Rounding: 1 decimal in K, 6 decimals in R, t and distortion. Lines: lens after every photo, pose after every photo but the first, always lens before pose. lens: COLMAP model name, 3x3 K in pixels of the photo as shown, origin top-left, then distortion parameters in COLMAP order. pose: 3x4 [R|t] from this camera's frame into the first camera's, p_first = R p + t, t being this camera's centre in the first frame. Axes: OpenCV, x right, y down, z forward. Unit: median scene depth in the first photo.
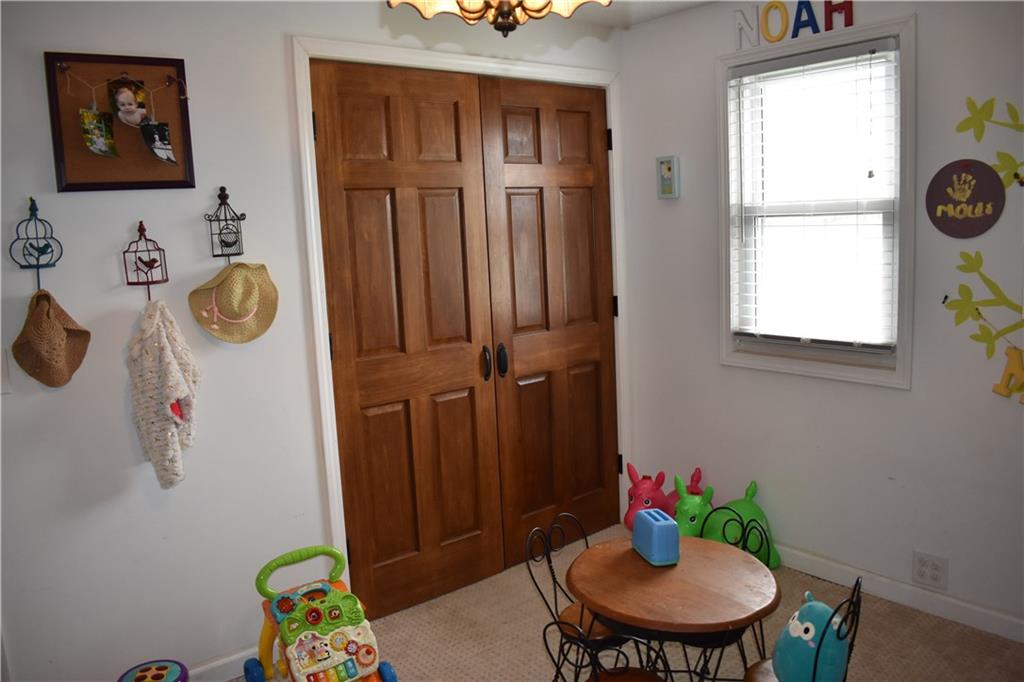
lens RADIAL K [[808.6, 0, 511.7], [0, 808.6, 340.4], [0, 0, 1]] dist [-0.094516, 0.015732]
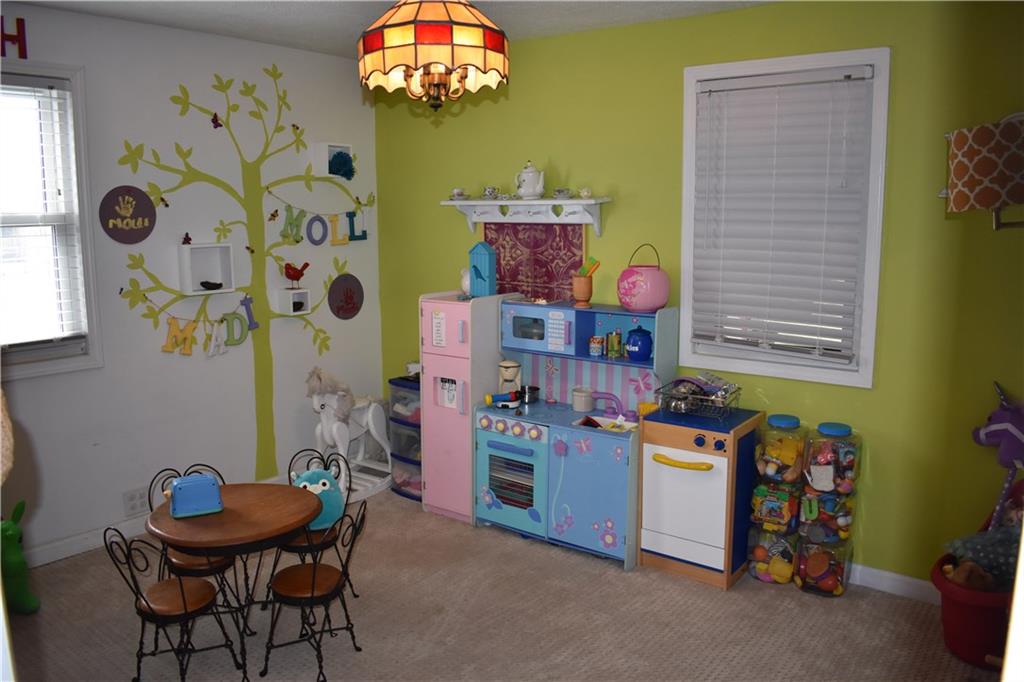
lens RADIAL K [[808.6, 0, 511.7], [0, 808.6, 341.6], [0, 0, 1]] dist [-0.094516, 0.015732]
pose [[-0.232152, -0.106826, 0.966795, -0.912809], [0.152115, 0.977734, 0.144562, -0.062781], [-0.960711, 0.180625, -0.210733, 0.687712]]
